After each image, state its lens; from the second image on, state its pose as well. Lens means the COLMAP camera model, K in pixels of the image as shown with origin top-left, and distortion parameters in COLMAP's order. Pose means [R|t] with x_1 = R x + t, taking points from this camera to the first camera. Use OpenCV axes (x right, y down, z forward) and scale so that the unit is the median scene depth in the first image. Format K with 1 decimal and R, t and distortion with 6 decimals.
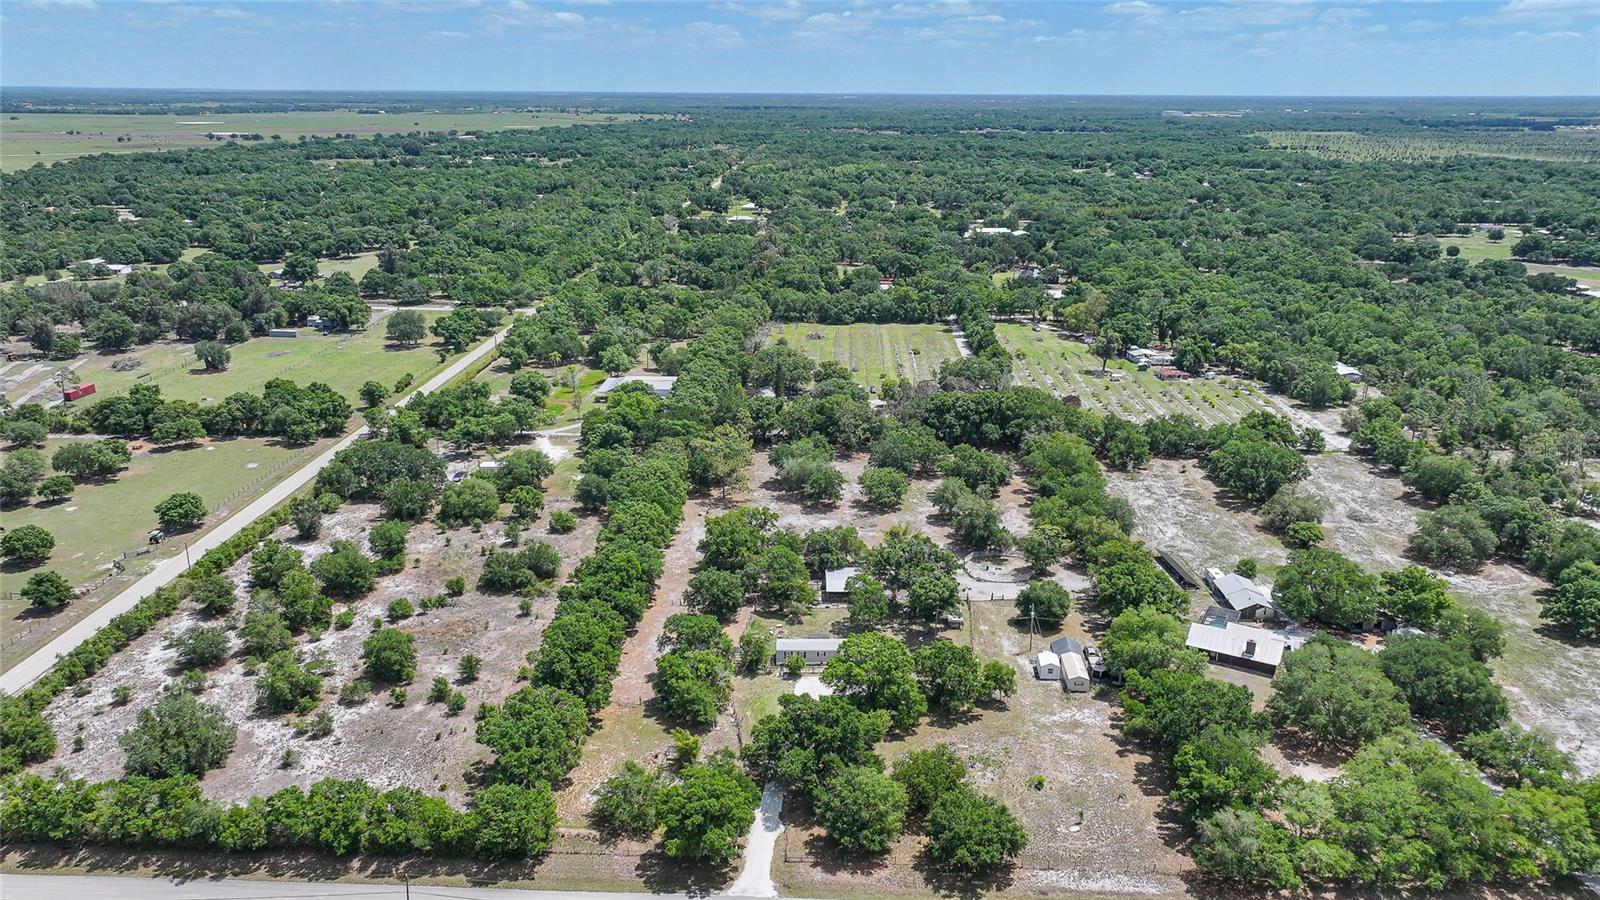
lens RADIAL K [[1129.2, 0, 797.4], [0, 1129.2, 450.2], [0, 0, 1]] dist [0.010434, -0.003336]
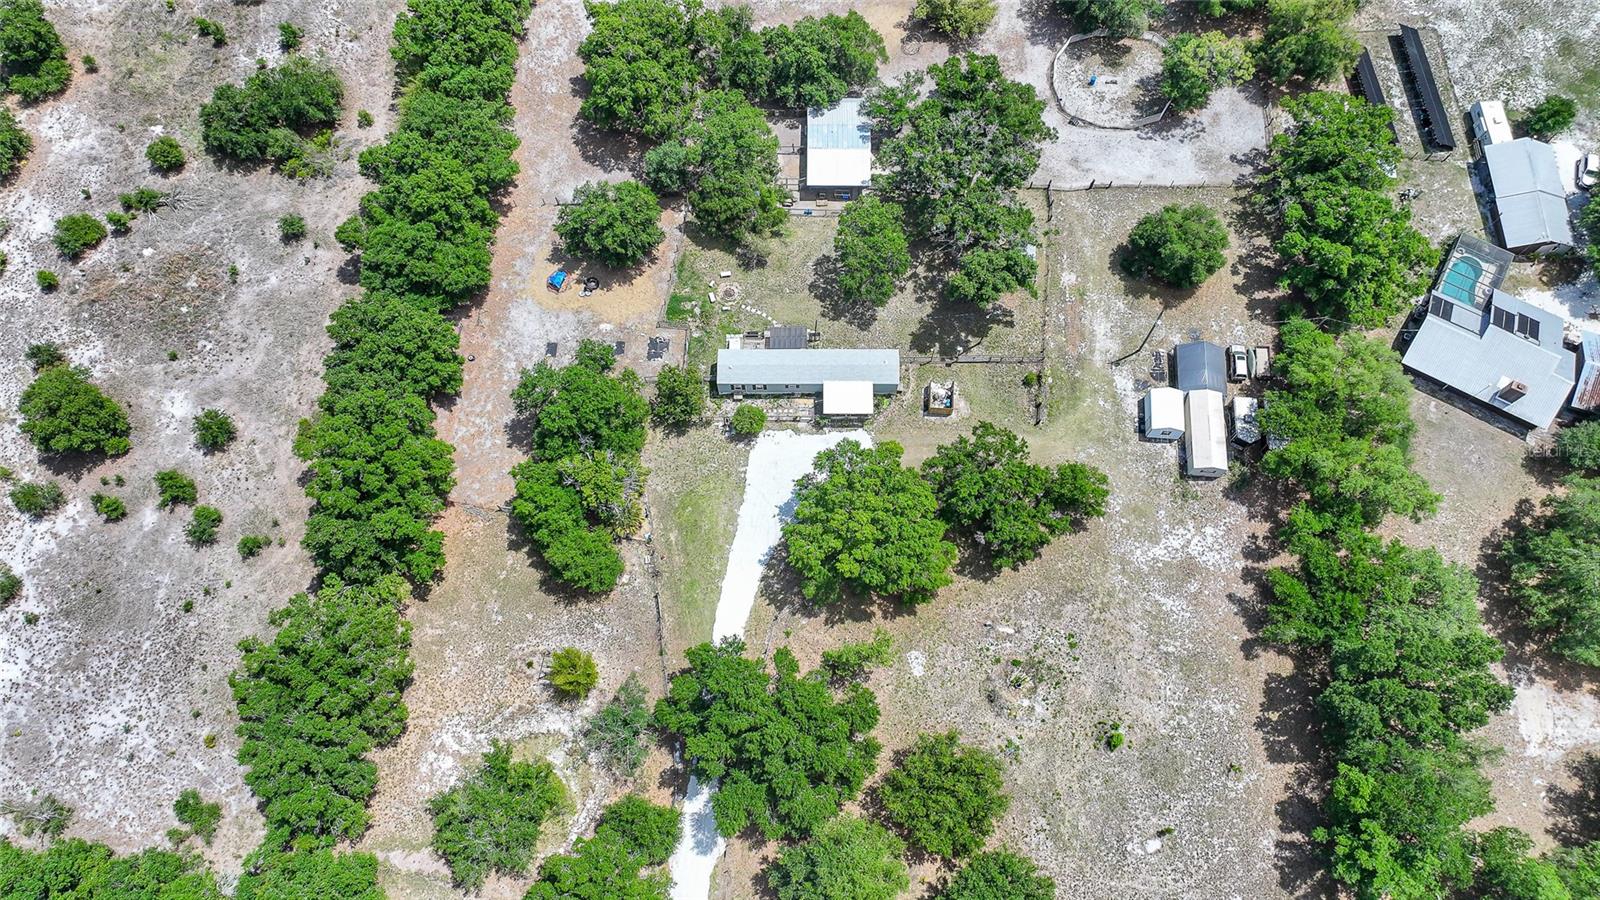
lens RADIAL K [[1129.2, 0, 805.1], [0, 1129.2, 449.9], [0, 0, 1]] dist [0.010434, -0.003336]
pose [[0.999994, 0.001527, -0.003213, 0.032443], [0.001537, 0.629117, 0.777309, -0.287257], [0.003209, -0.777309, 0.629110, 0.637649]]
